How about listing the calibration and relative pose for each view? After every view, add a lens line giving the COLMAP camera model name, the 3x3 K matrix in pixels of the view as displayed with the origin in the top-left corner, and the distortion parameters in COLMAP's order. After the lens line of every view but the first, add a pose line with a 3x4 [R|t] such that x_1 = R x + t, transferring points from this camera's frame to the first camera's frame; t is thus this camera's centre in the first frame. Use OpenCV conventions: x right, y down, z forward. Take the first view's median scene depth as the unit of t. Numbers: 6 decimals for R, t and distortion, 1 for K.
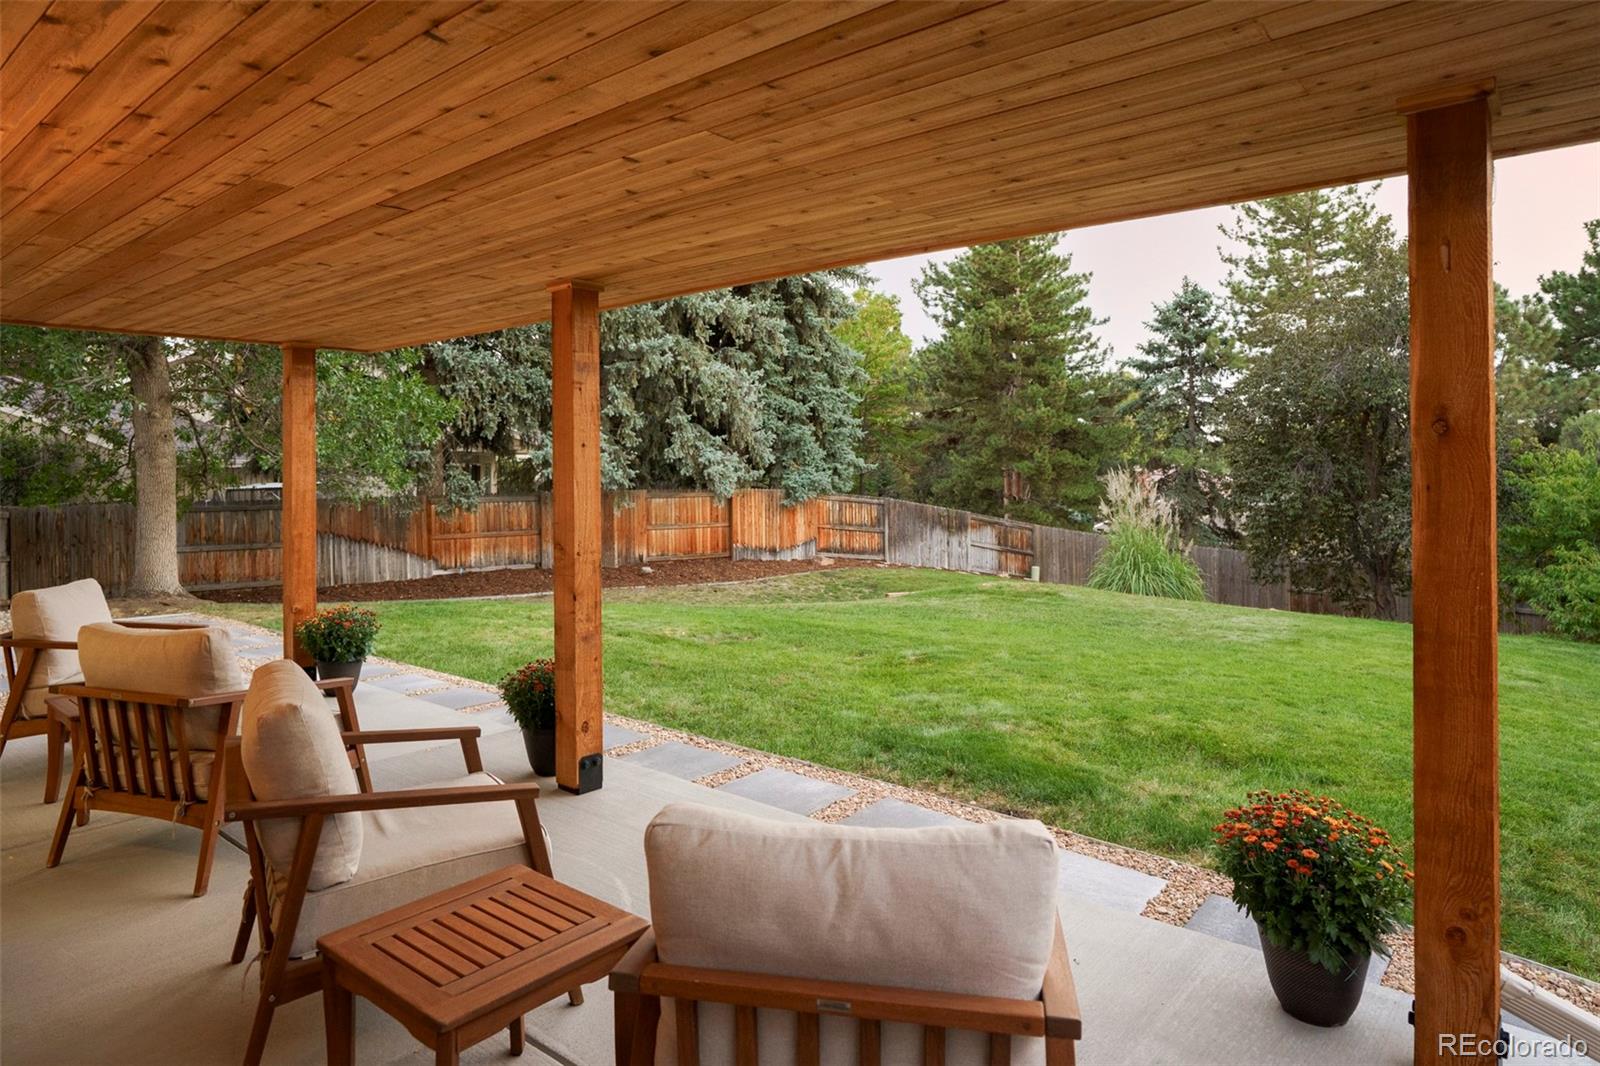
lens RADIAL K [[927.8, 0, 814.0], [0, 927.8, 471.2], [0, 0, 1]] dist [-0.004242, 0.009555]
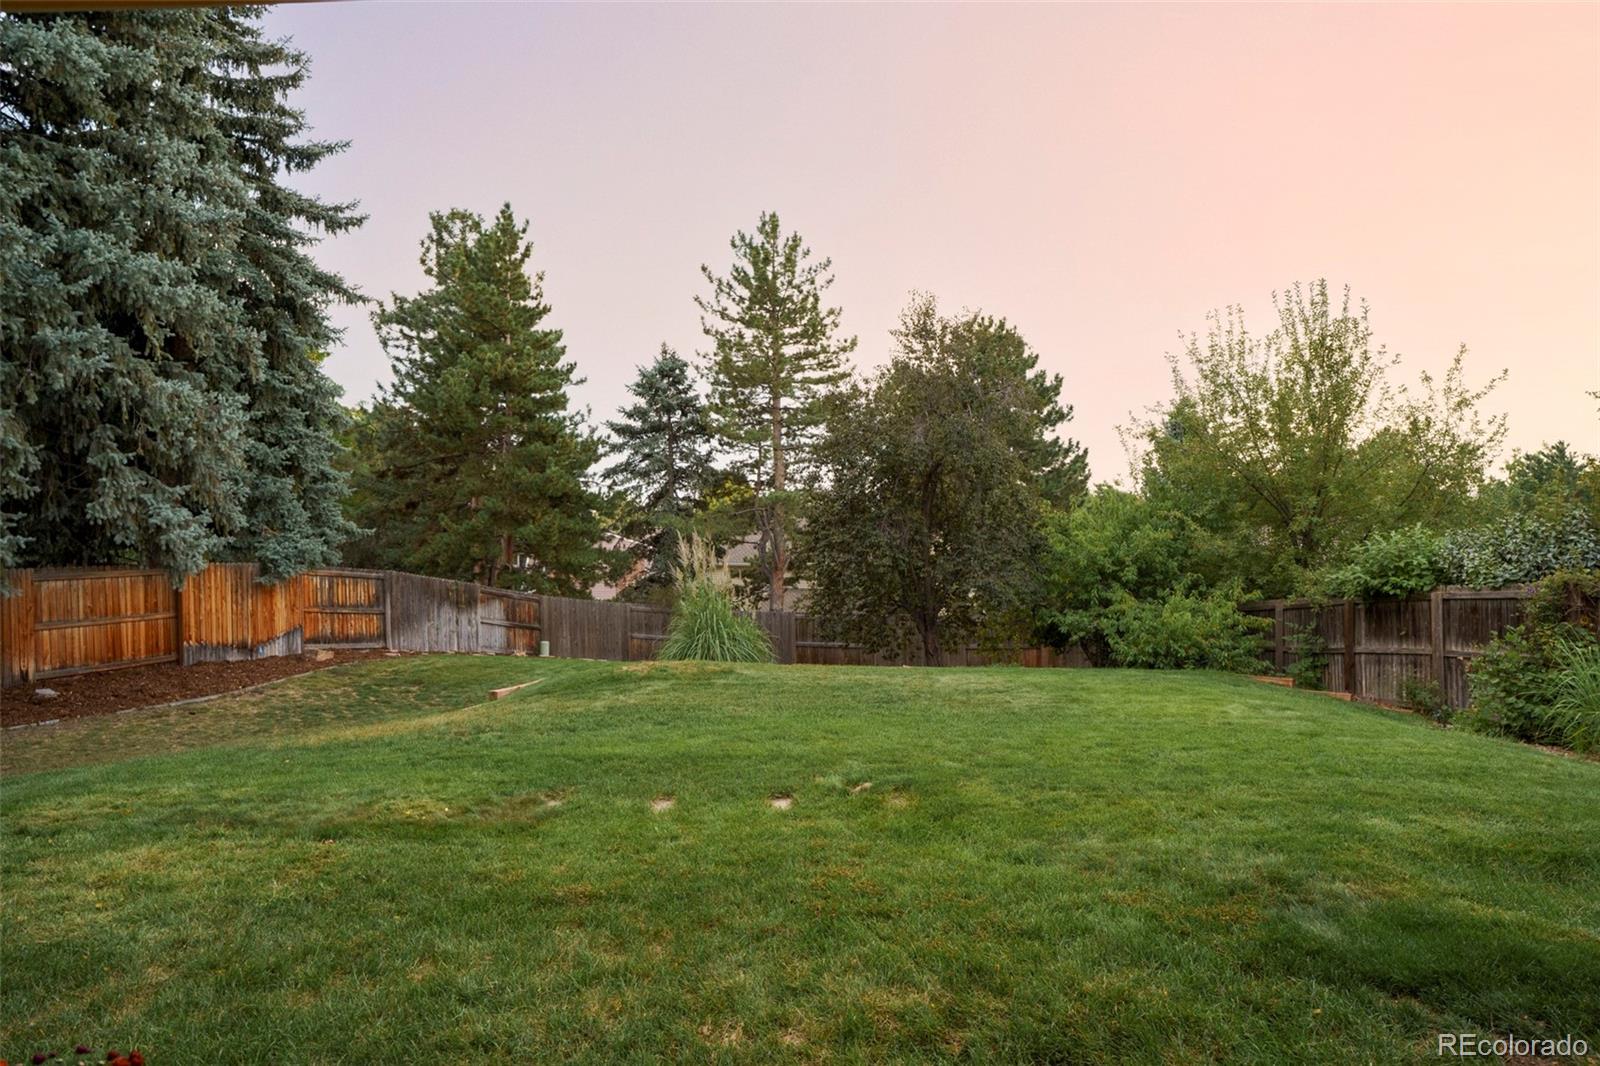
lens RADIAL K [[927.8, 0, 801.8], [0, 927.8, 545.7], [0, 0, 1]] dist [-0.004242, 0.009555]
pose [[0.821945, -0.018049, 0.569282, -0.089874], [0.015203, 0.999837, 0.009748, 0.004916], [-0.569365, 0.000642, 0.822085, 0.136447]]
